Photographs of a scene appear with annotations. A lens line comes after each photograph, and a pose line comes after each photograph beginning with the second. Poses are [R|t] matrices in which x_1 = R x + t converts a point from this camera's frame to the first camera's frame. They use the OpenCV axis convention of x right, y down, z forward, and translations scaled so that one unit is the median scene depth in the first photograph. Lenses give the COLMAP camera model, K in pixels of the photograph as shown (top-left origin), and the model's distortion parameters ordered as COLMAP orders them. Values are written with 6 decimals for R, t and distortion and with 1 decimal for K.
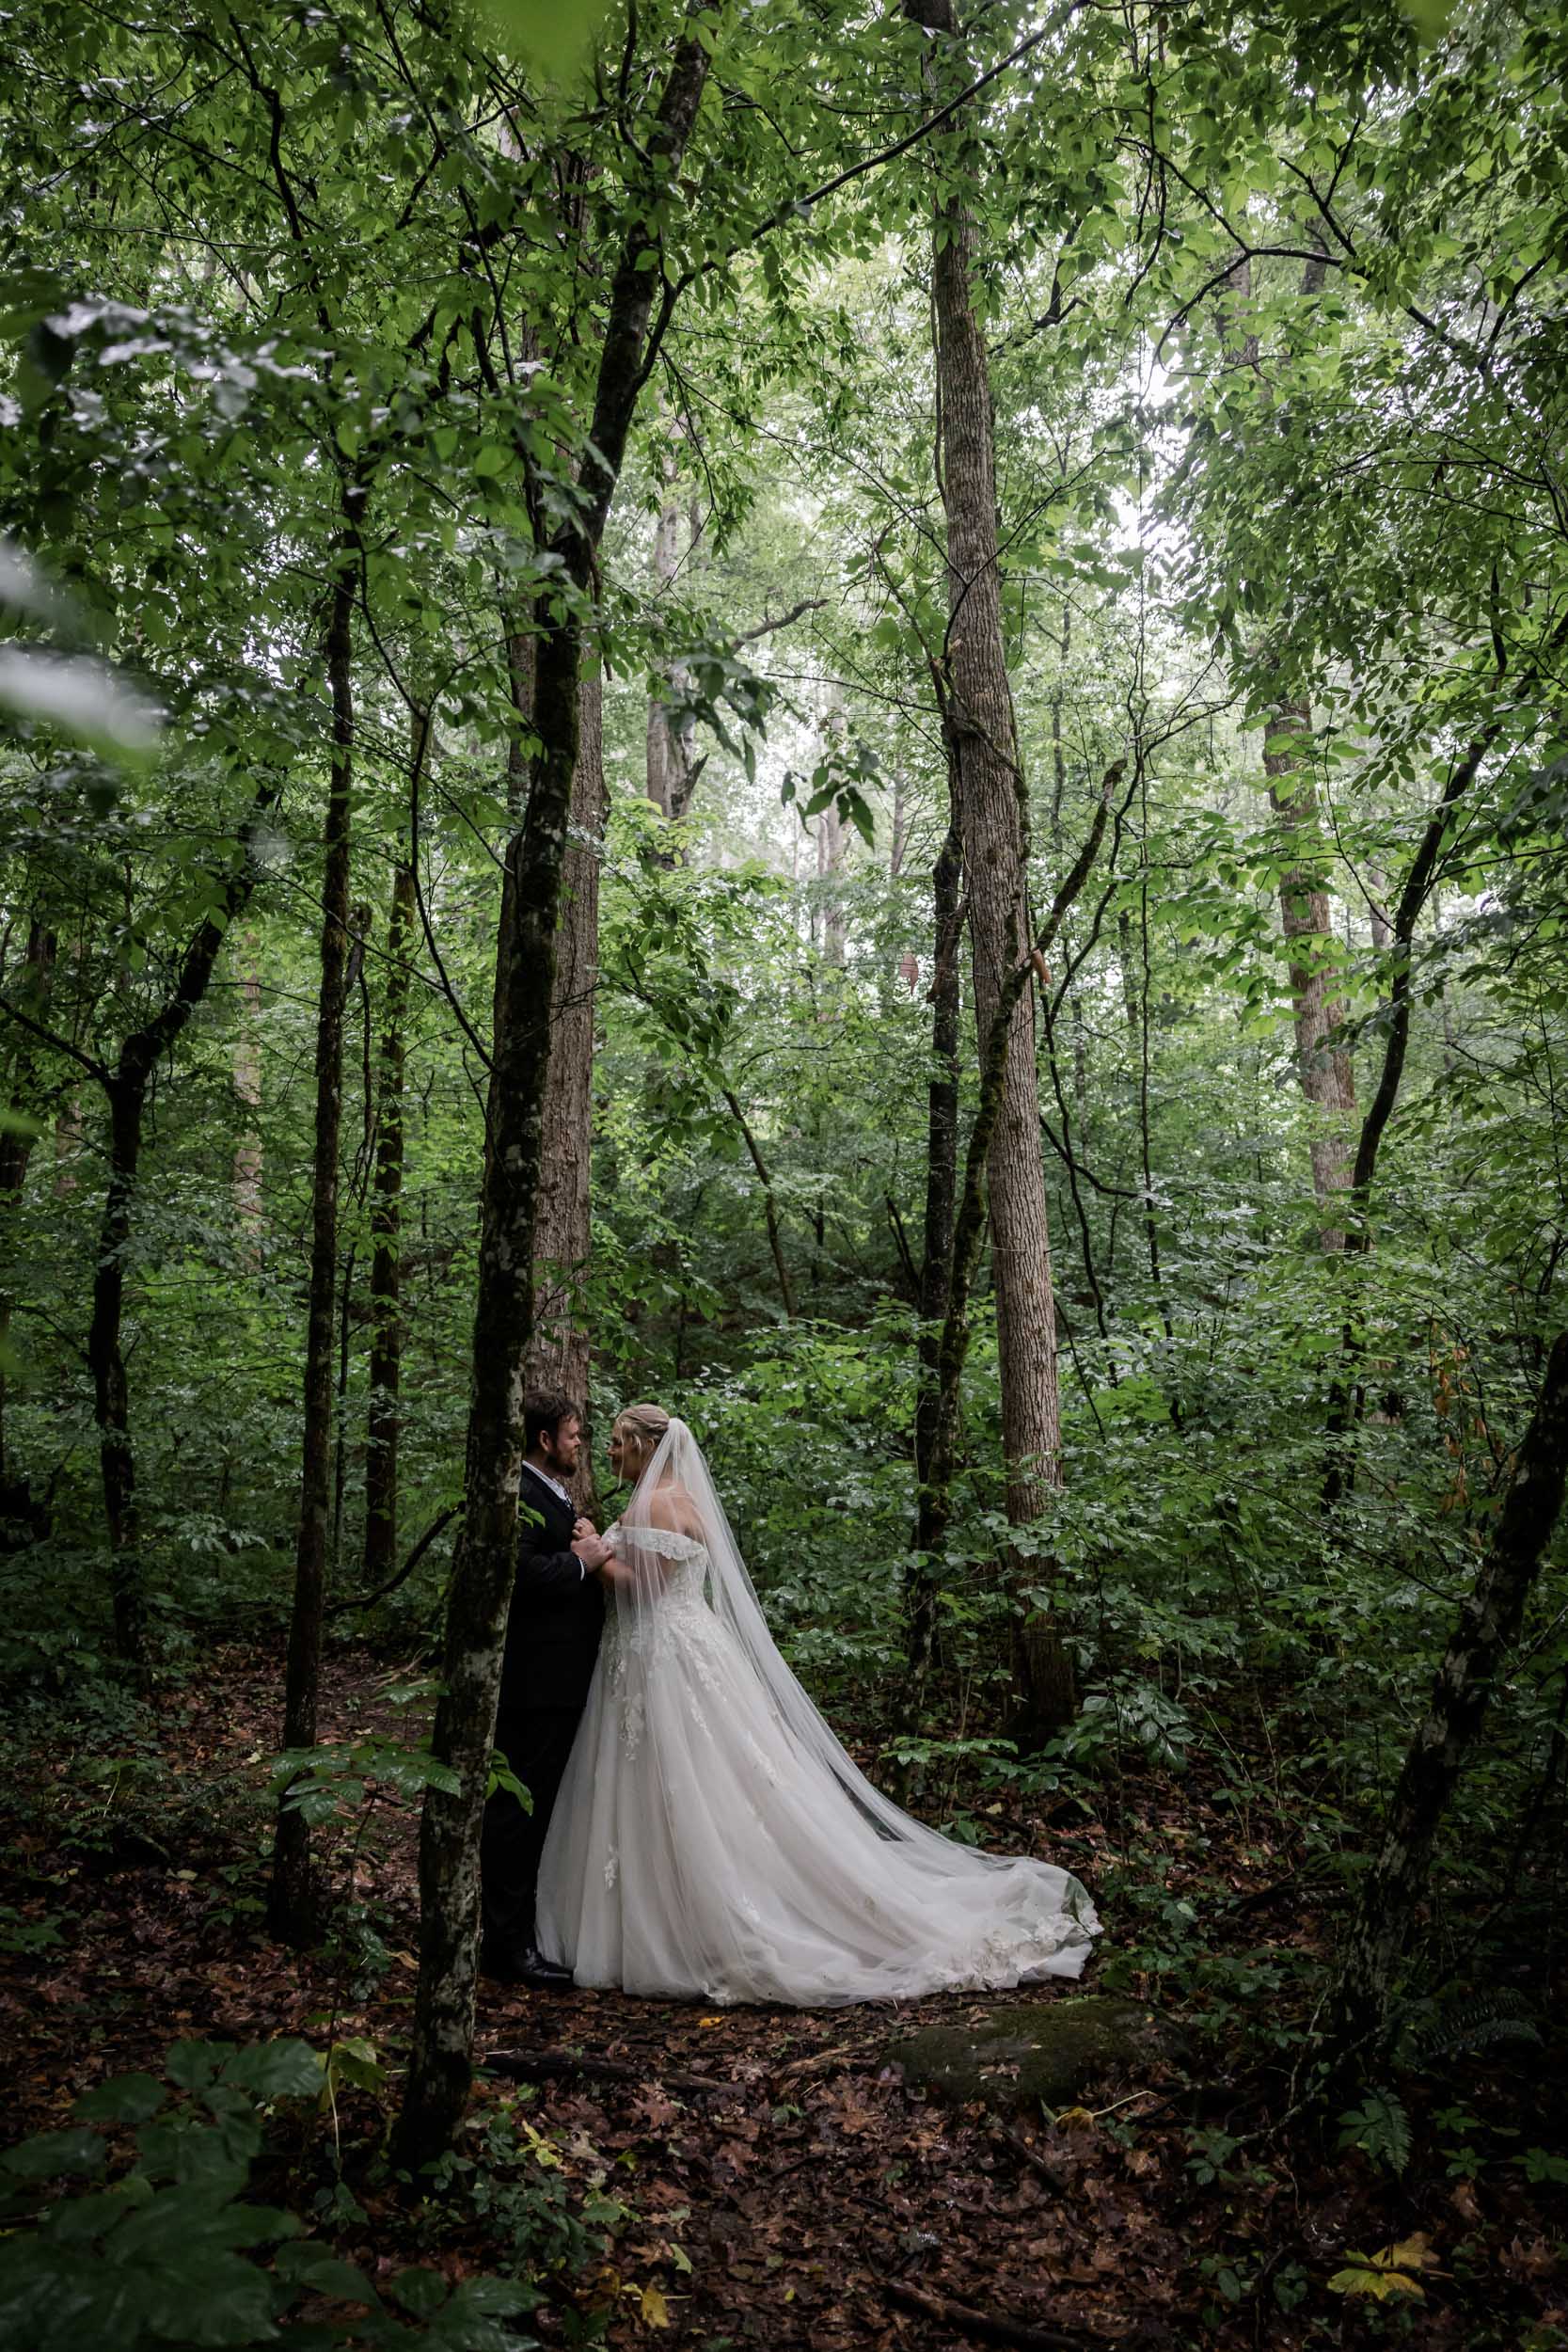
lens RADIAL K [[1676.3, 0, 784.3], [0, 1676.3, 1174.0], [0, 0, 1]] dist [-0.001383, -0.007233]
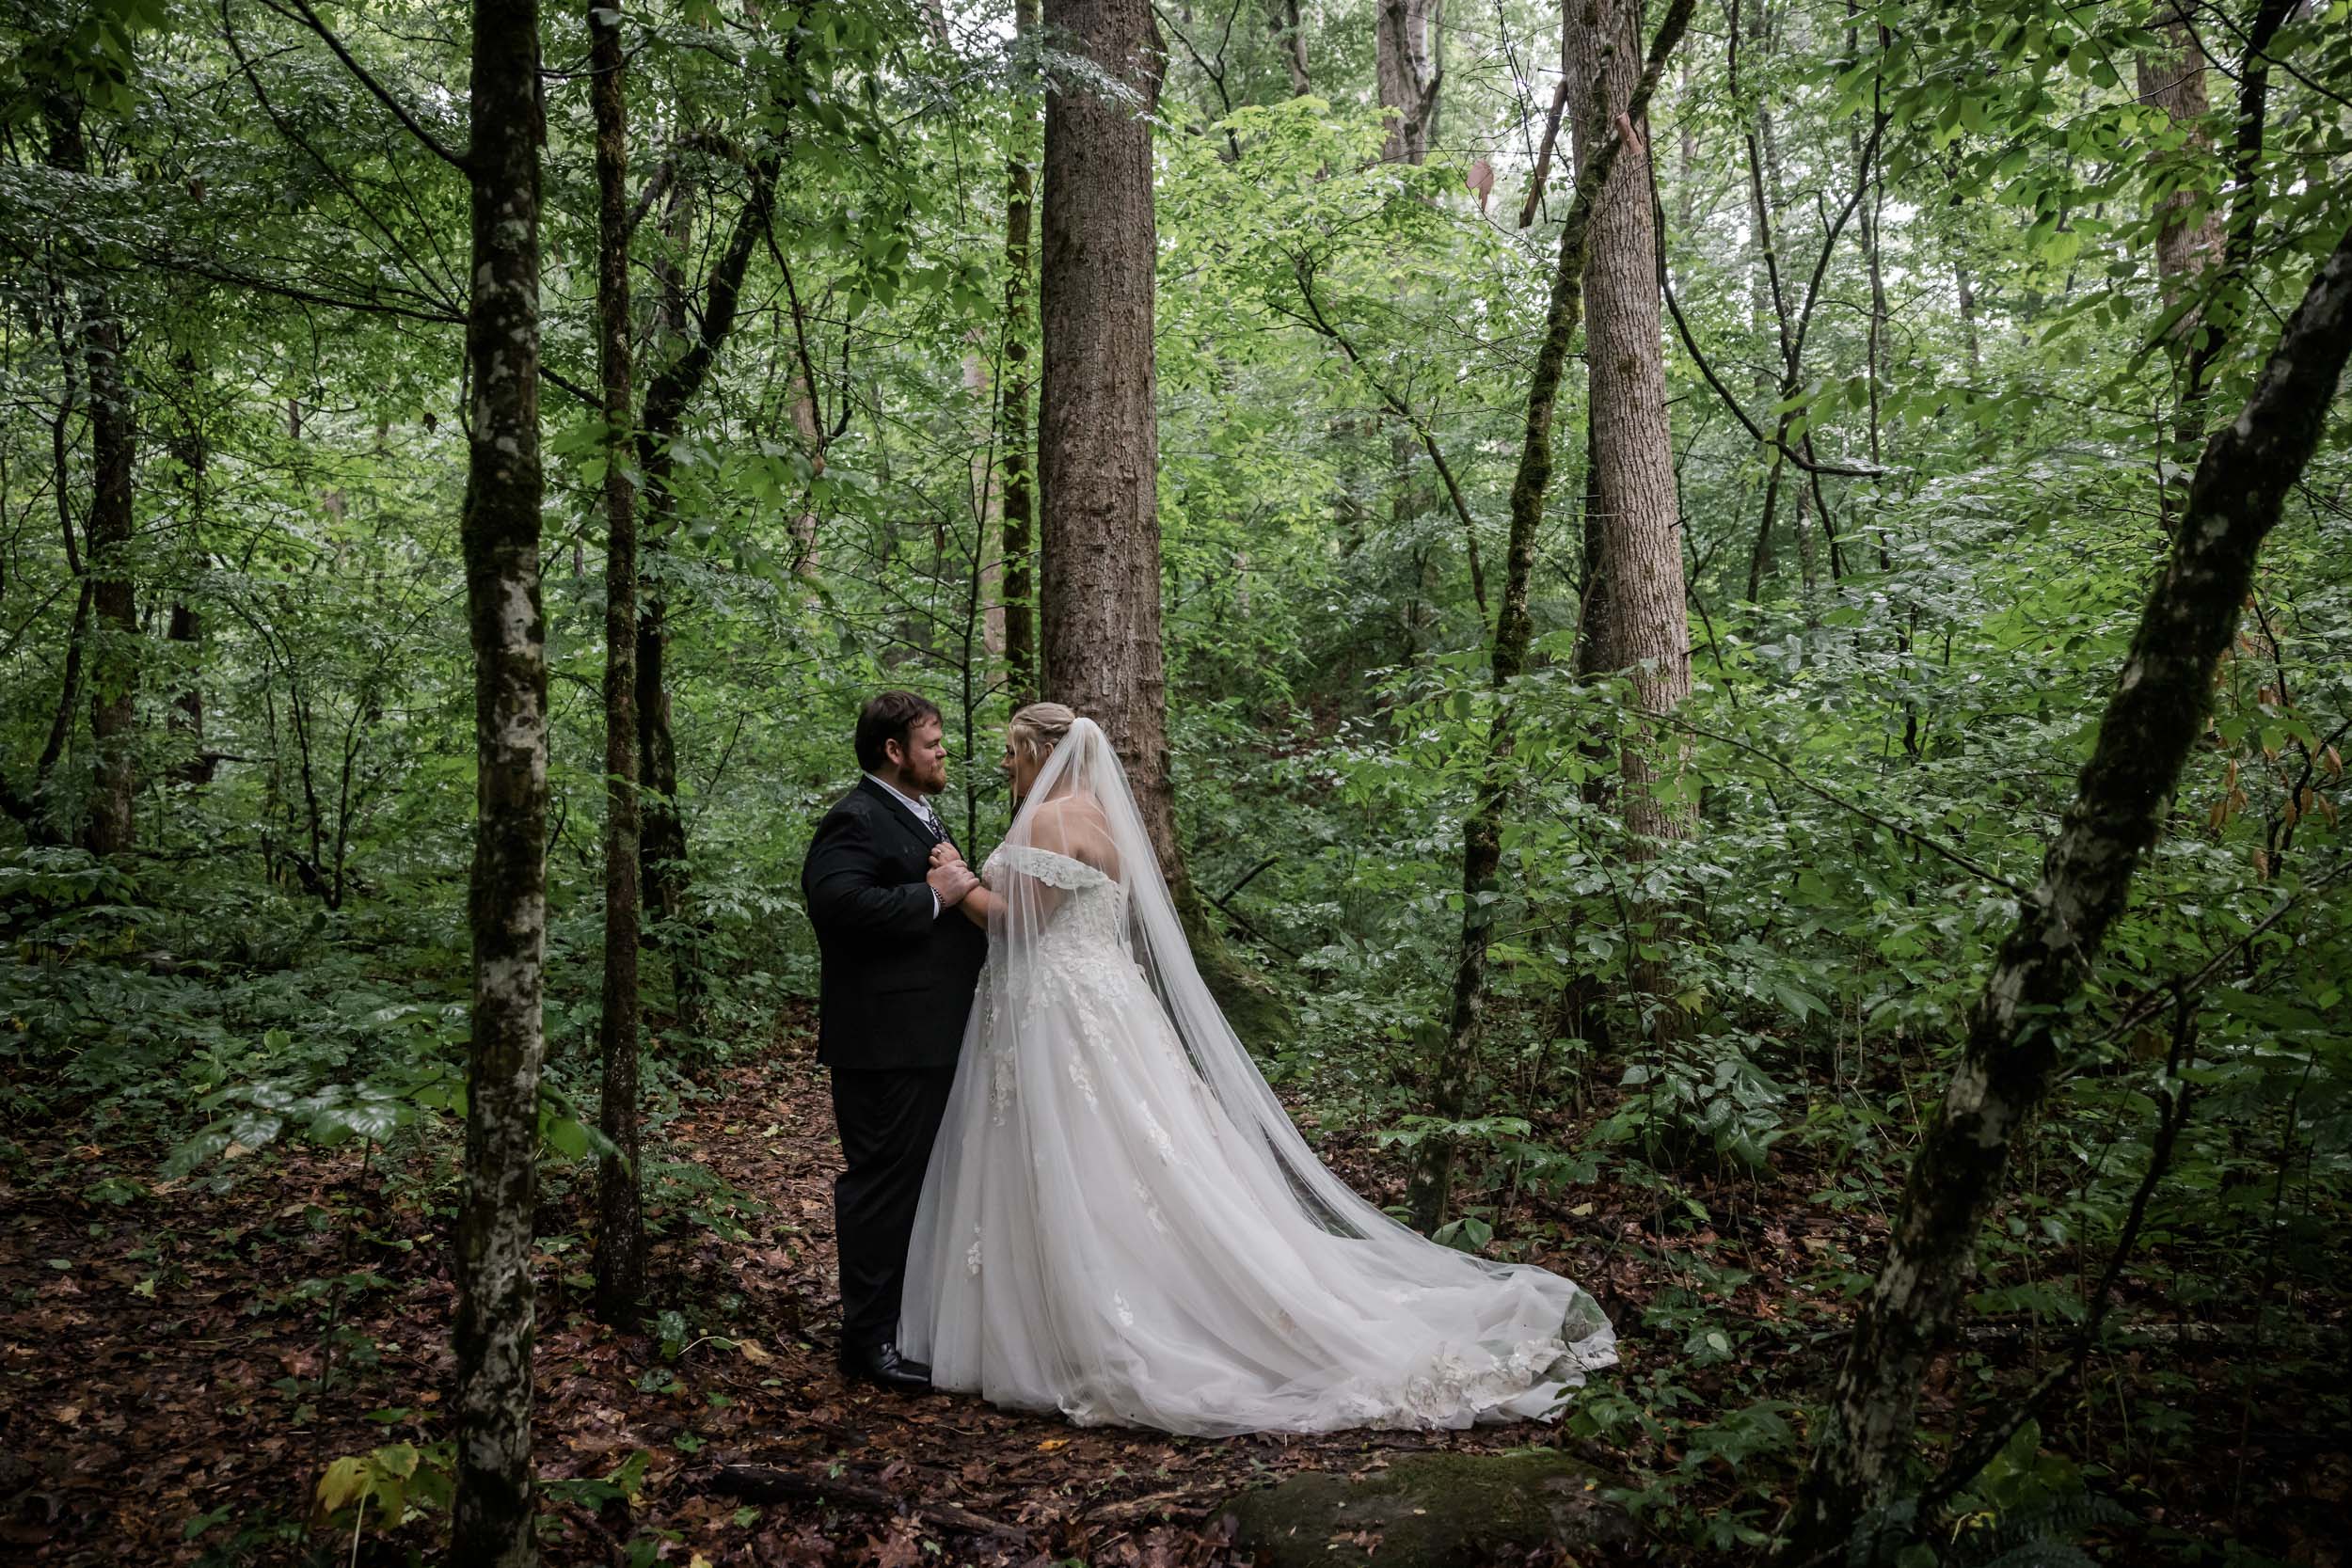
lens RADIAL K [[1676.3, 0, 1175.3], [0, 1676.3, 807.7], [0, 0, 1]] dist [-0.001383, -0.007233]
pose [[0.960282, -0.034542, -0.276884, 0.230521], [0.068814, 0.990975, 0.115033, 0.111891], [0.270411, -0.129518, 0.953993, 0.279169]]
